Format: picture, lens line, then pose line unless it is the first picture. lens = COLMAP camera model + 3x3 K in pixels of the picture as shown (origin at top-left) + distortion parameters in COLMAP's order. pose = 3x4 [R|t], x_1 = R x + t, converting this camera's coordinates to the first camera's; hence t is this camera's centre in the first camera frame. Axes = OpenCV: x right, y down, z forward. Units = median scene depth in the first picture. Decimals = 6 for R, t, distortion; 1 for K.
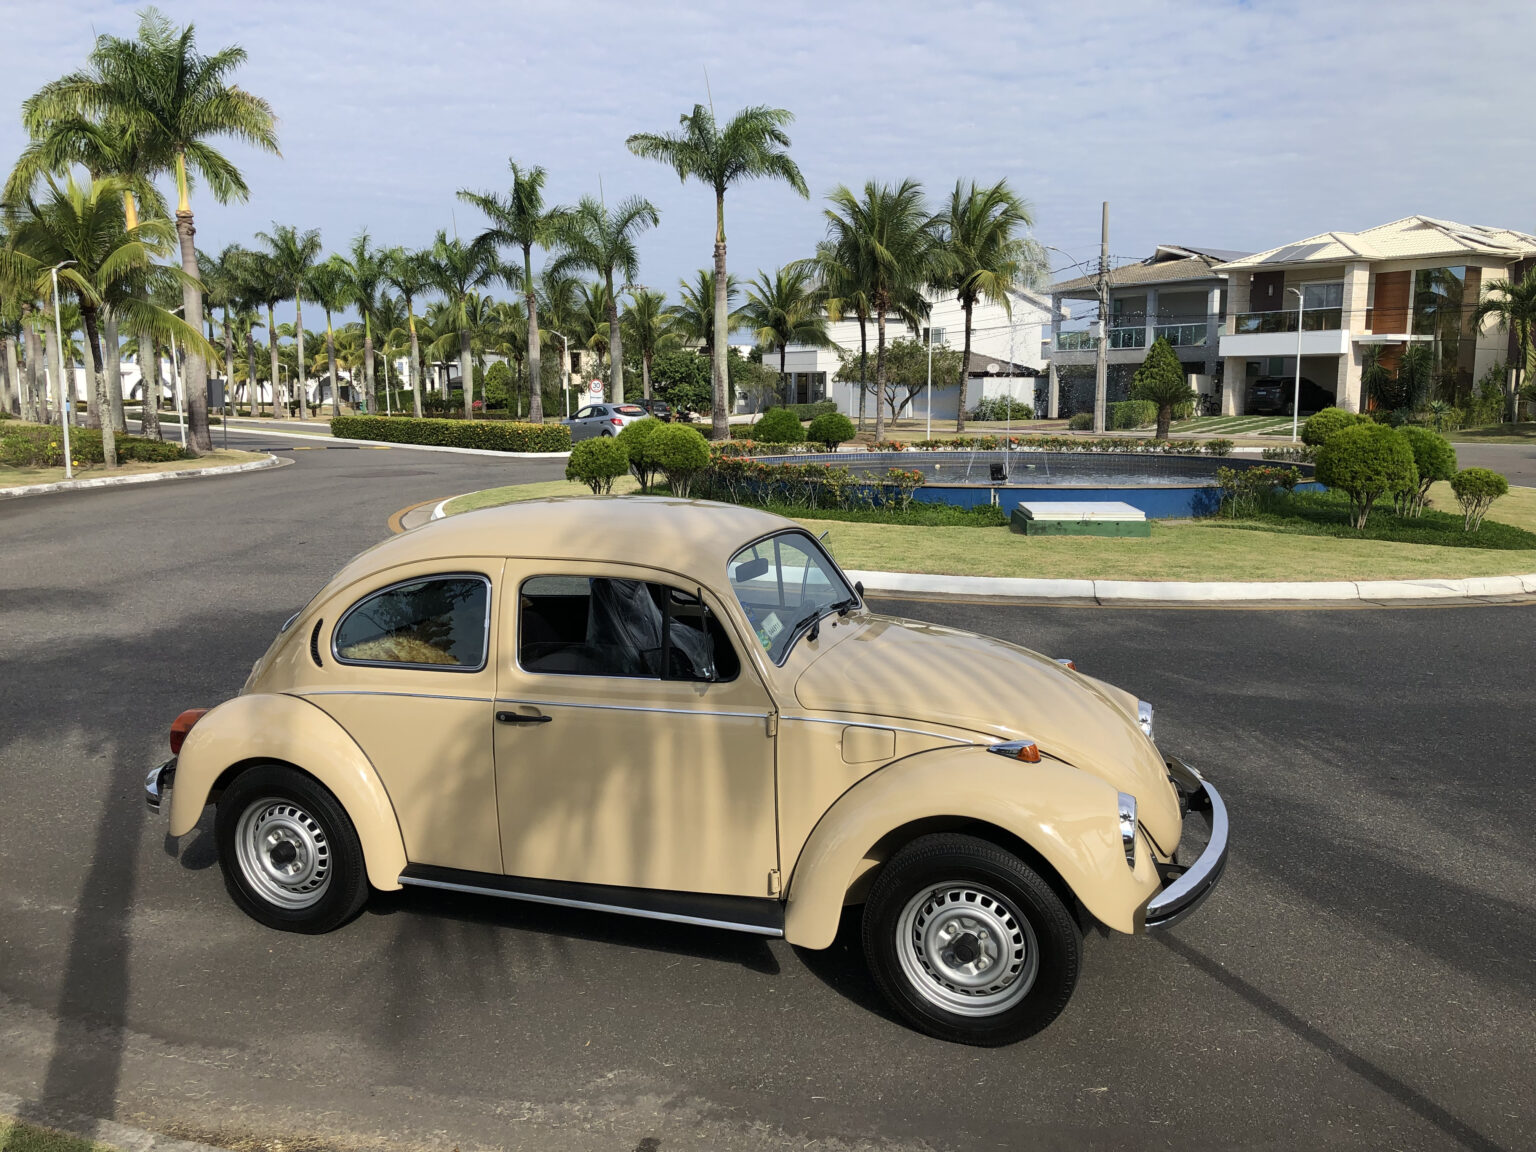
lens RADIAL K [[1266.5, 0, 763.7], [0, 1266.5, 562.1], [0, 0, 1]] dist [0.022409, -0.017184]
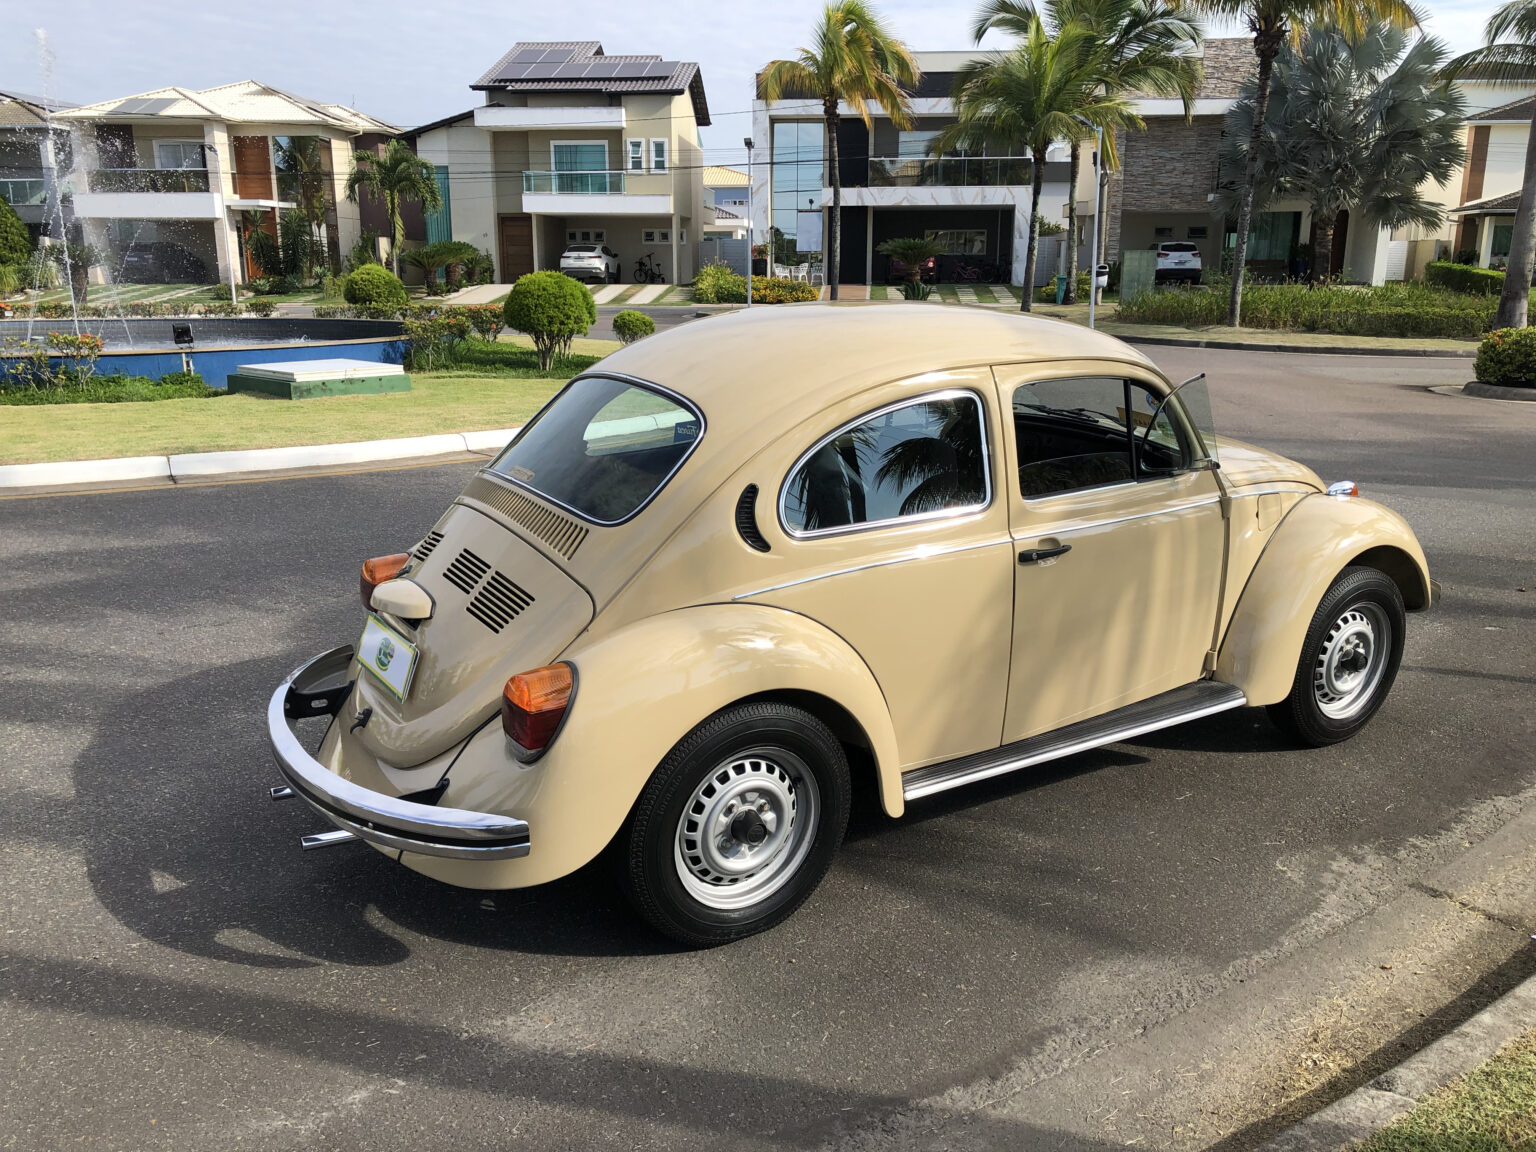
lens RADIAL K [[1266.5, 0, 754.4], [0, 1266.5, 570.6], [0, 0, 1]] dist [0.022409, -0.017184]
pose [[0.617261, -0.184160, 0.764901, -0.126594], [0.105648, 0.982815, 0.151370, -0.001811], [-0.779633, -0.012624, 0.626109, 0.082286]]
